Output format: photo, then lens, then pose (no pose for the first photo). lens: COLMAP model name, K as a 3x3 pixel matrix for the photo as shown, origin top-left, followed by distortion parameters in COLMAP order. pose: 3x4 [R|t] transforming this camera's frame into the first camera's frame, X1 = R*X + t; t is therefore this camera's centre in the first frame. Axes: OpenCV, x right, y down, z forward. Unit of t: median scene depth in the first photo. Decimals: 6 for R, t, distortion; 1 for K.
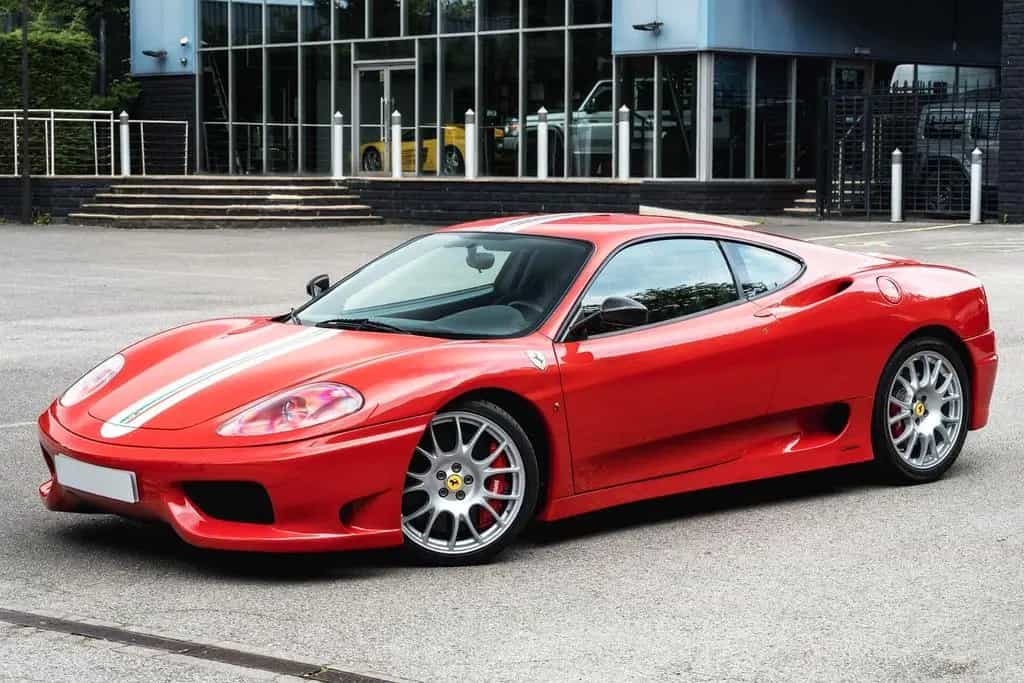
lens RADIAL K [[2367.2, 0, 512.0], [0, 2367.2, 341.5], [0, 0, 1]] dist [0.056922, 0.040083]
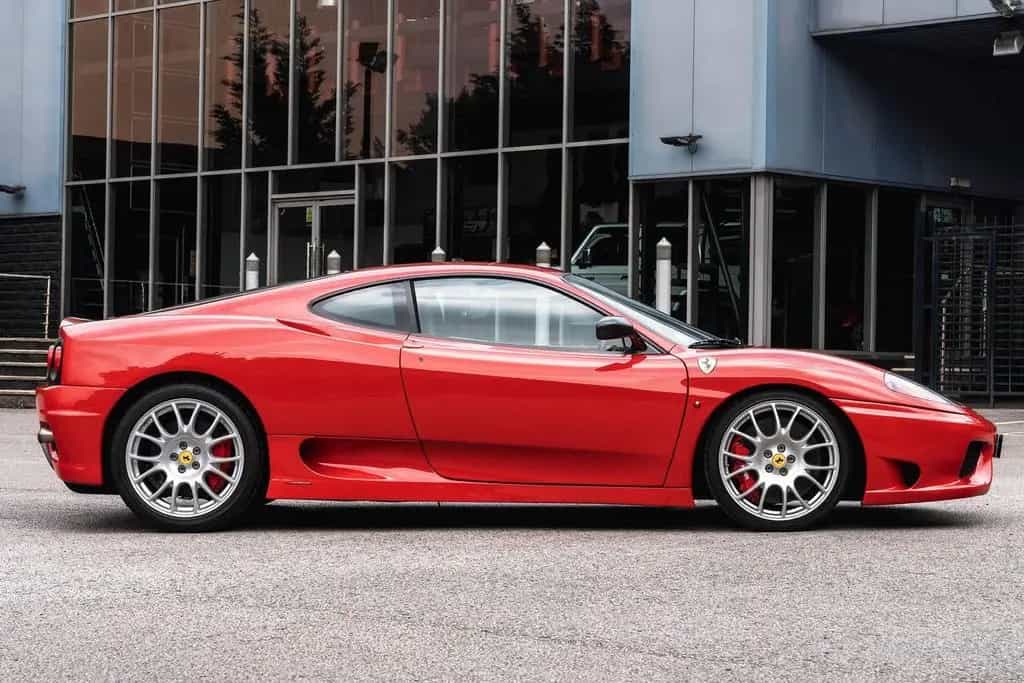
lens RADIAL K [[2367.2, 0, 512.0], [0, 2367.2, 341.5], [0, 0, 1]] dist [0.056922, 0.040083]
pose [[0.998917, 0.011704, 0.045027, -0.026811], [-0.007635, 0.995957, -0.089512, -0.005465], [-0.045893, 0.089071, 0.994967, 0.282214]]
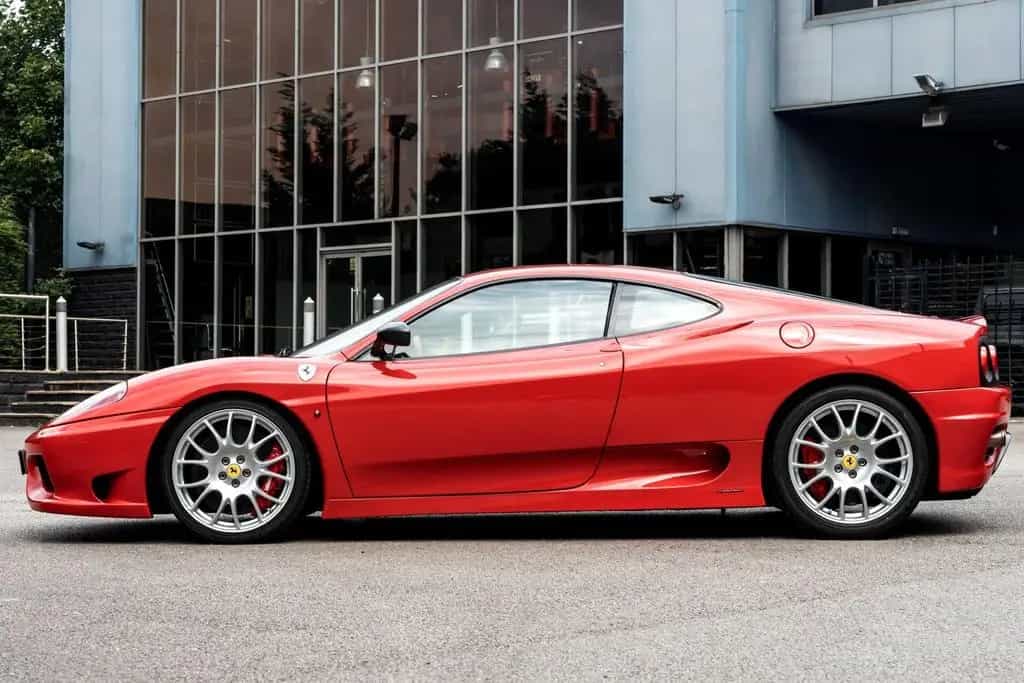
lens RADIAL K [[2367.2, 0, 512.0], [0, 2367.2, 341.5], [0, 0, 1]] dist [0.056922, 0.040083]
pose [[0.999071, 0.001248, 0.043078, -0.037489], [0.003485, 0.993969, -0.109607, 0.015658], [-0.042955, 0.109656, 0.993041, 0.136526]]
